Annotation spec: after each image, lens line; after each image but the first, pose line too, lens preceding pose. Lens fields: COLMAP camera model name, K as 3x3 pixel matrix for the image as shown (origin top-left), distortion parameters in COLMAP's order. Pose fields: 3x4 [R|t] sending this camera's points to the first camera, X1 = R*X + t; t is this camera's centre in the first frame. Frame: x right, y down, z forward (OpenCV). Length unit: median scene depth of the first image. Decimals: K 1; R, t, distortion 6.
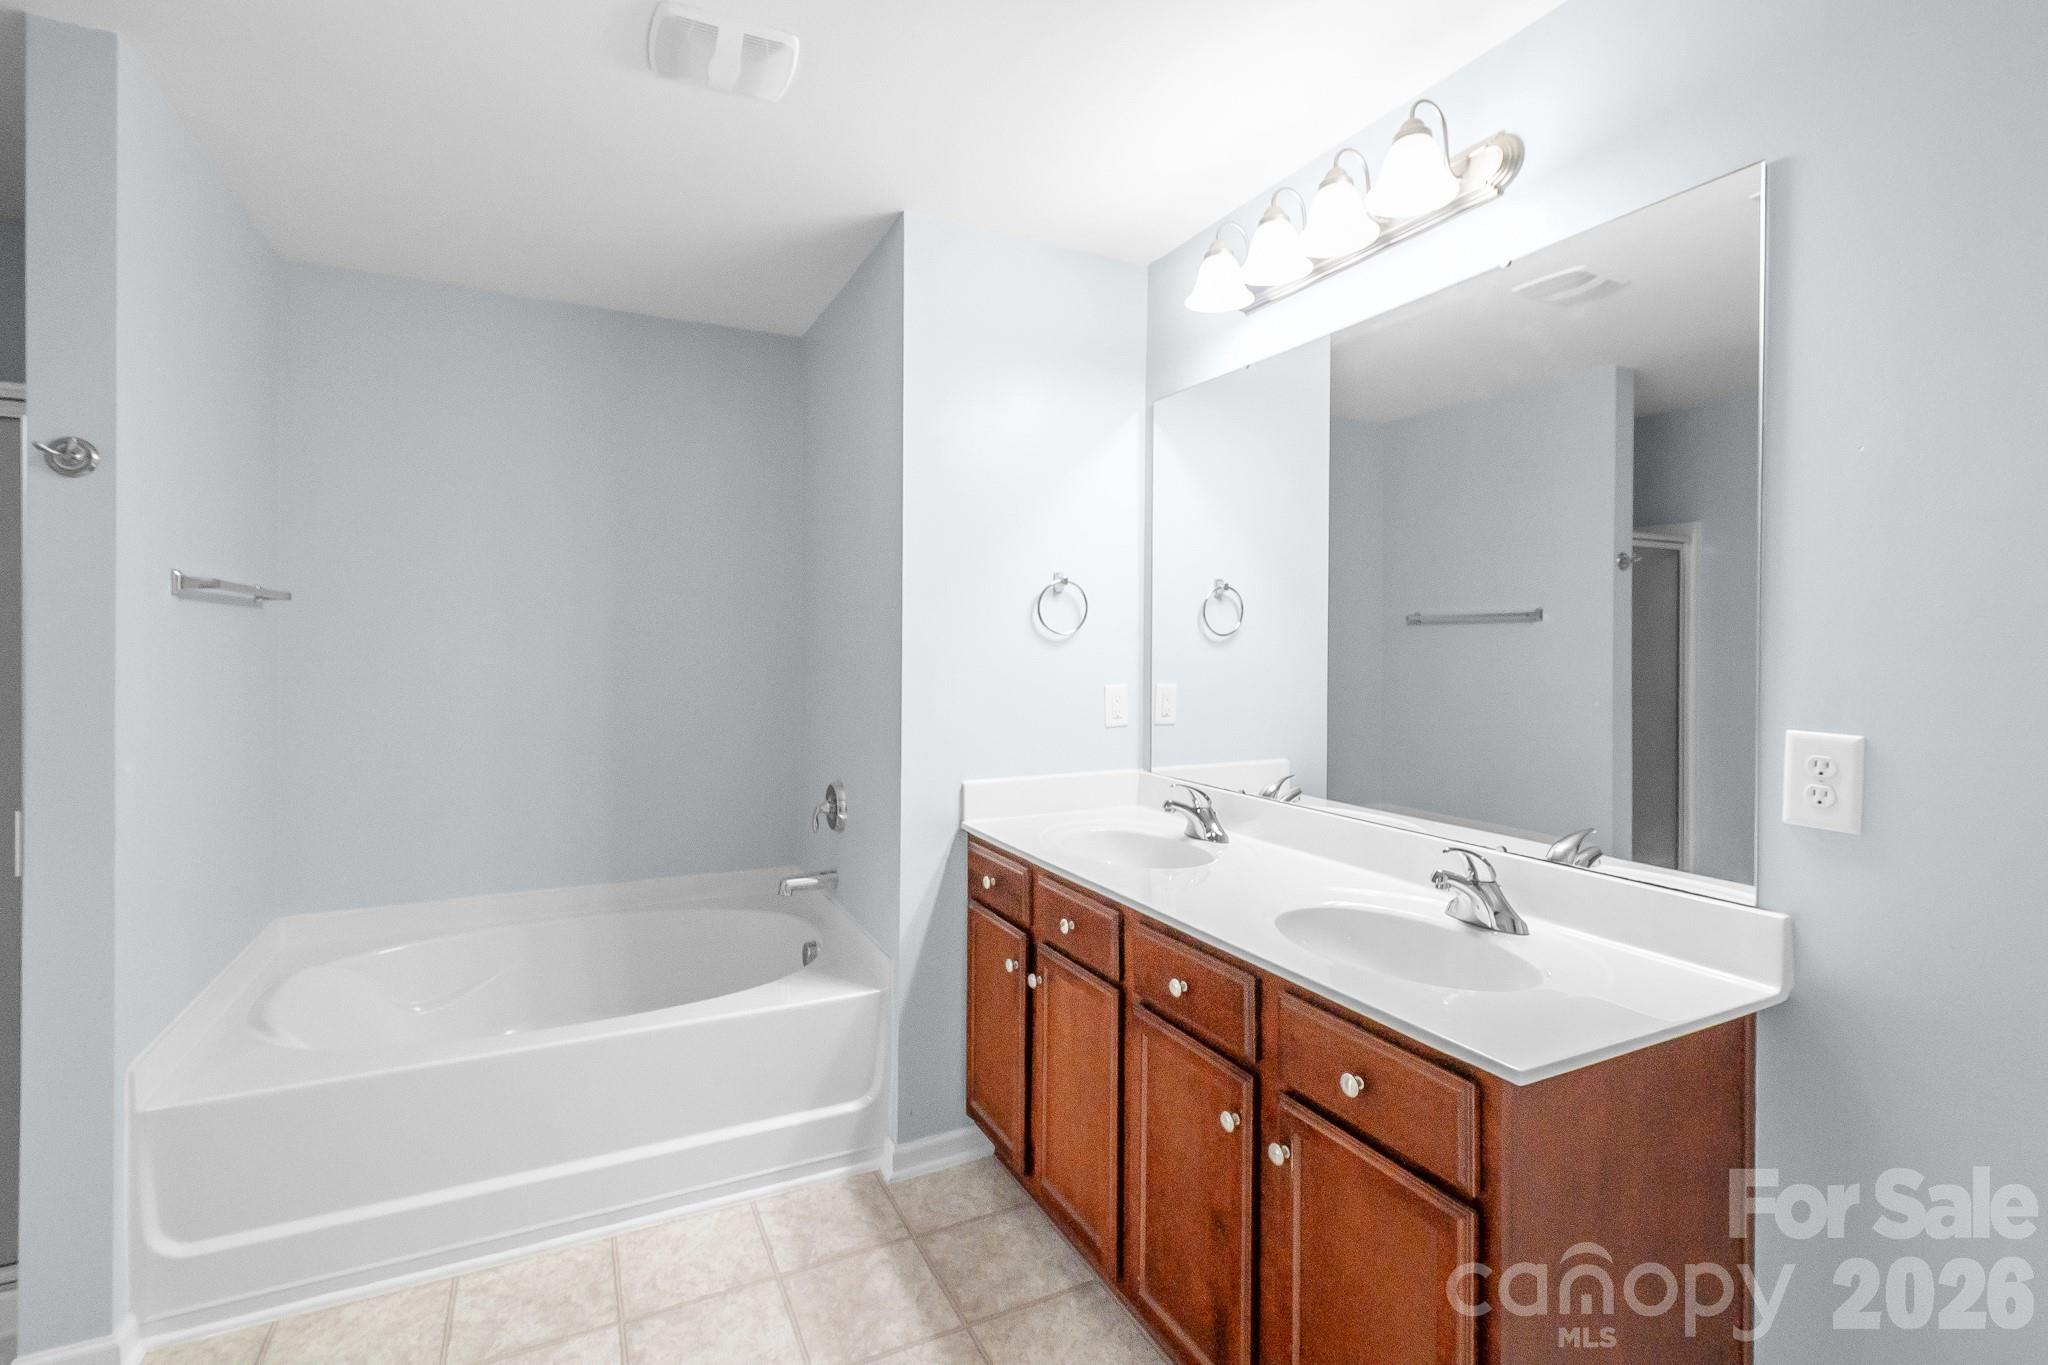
lens RADIAL K [[926.6, 0, 1040.3], [0, 926.6, 650.3], [0, 0, 1]] dist [-0.000946, -0.002975]
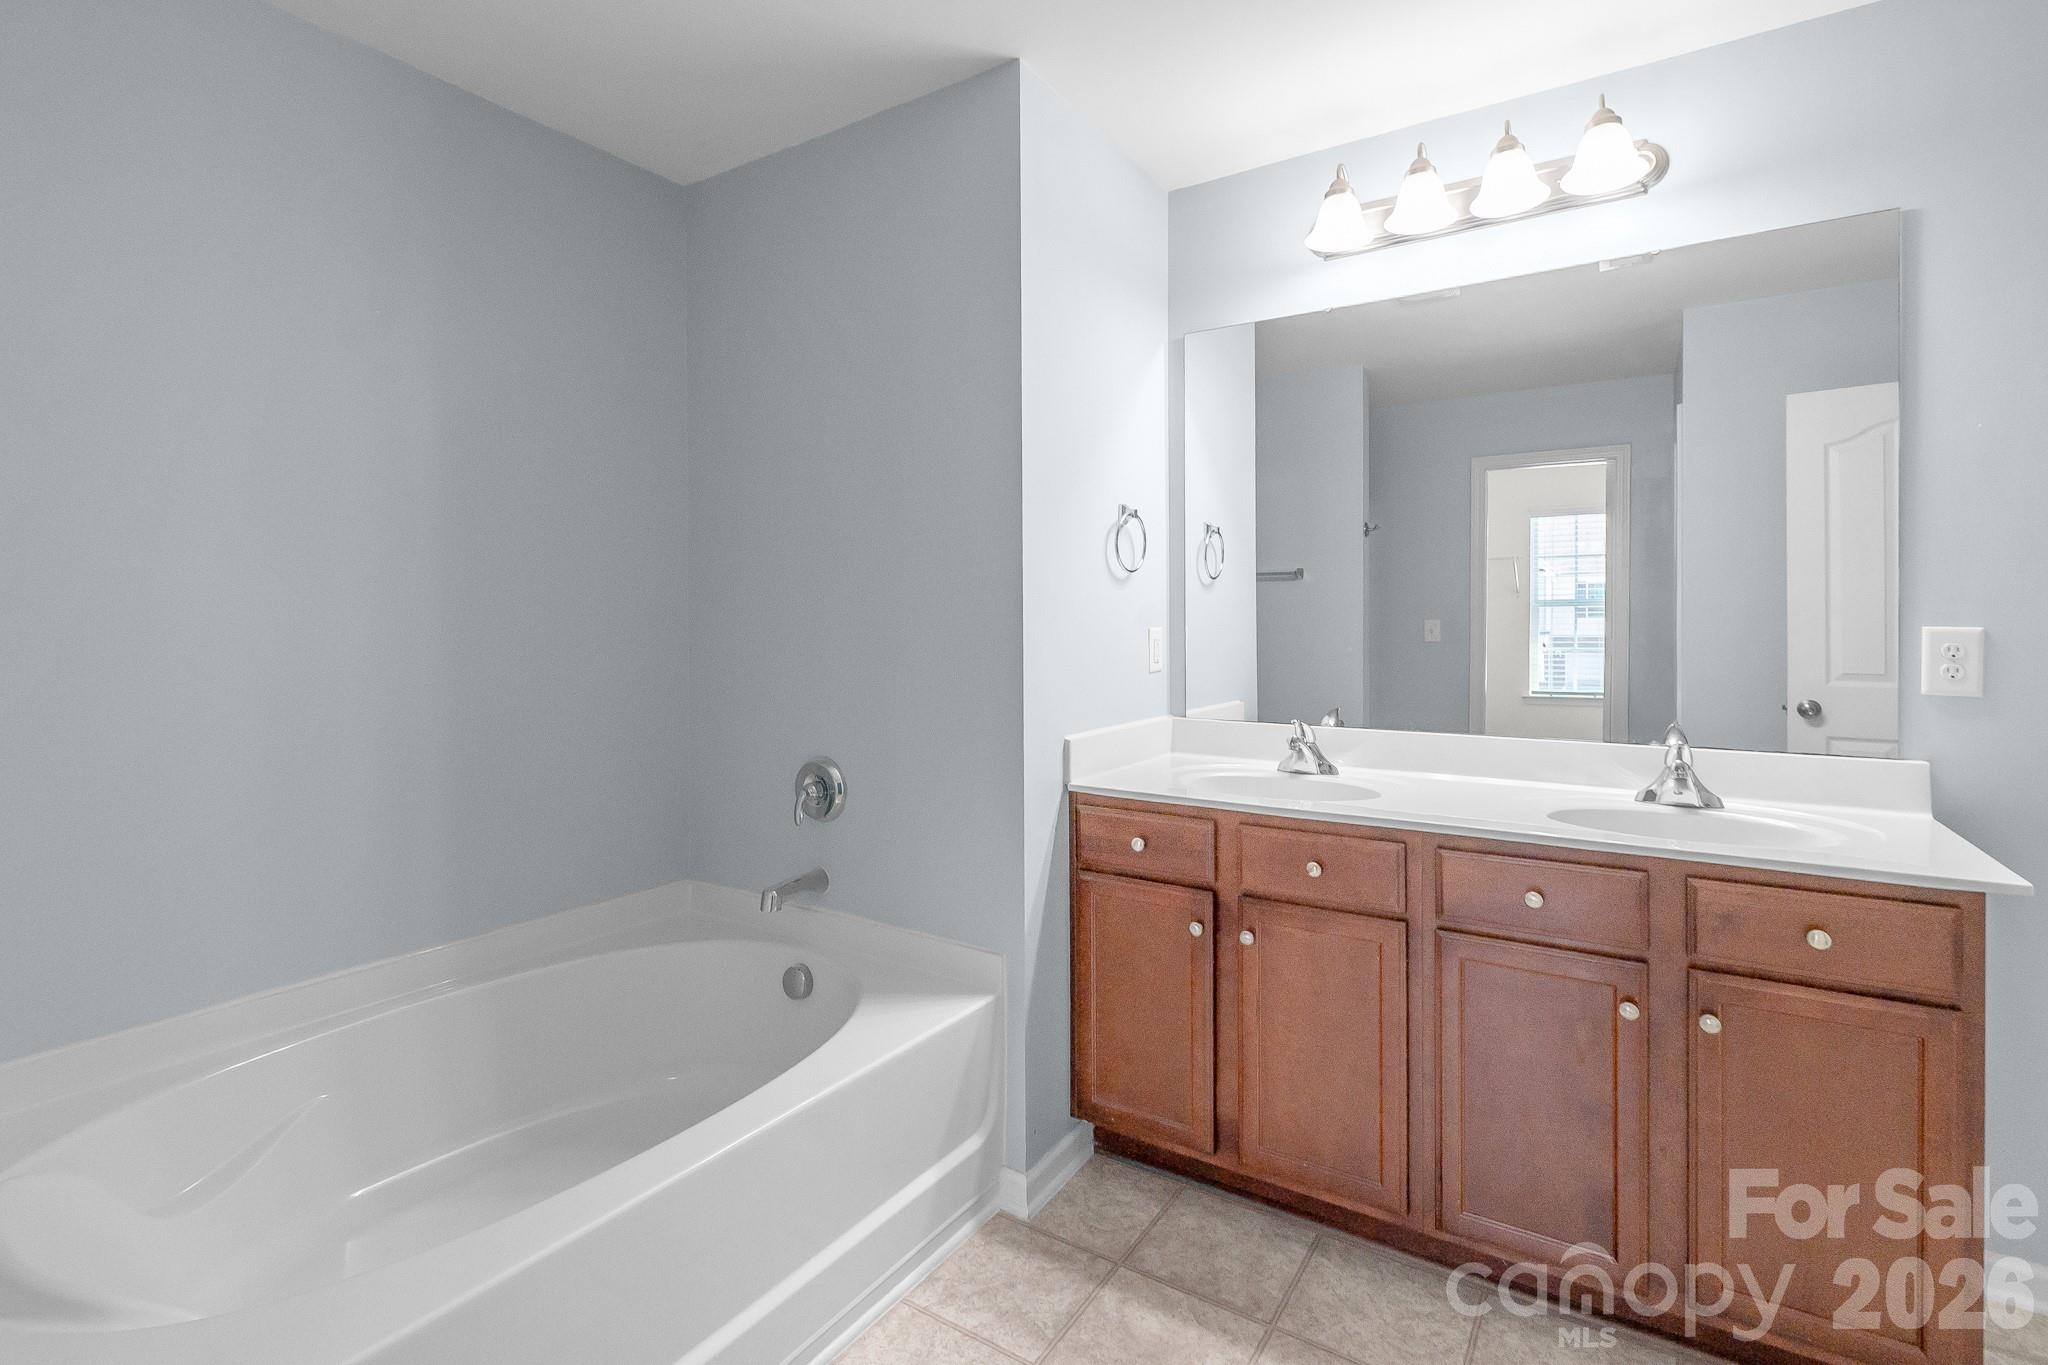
lens RADIAL K [[926.6, 0, 1096.5], [0, 926.6, 631.7], [0, 0, 1]] dist [-0.000946, -0.002975]
pose [[0.858790, -0.016740, 0.512054, -0.602149], [0.012783, 0.999855, 0.011247, 0.039384], [-0.512168, -0.003113, 0.858880, 0.284749]]
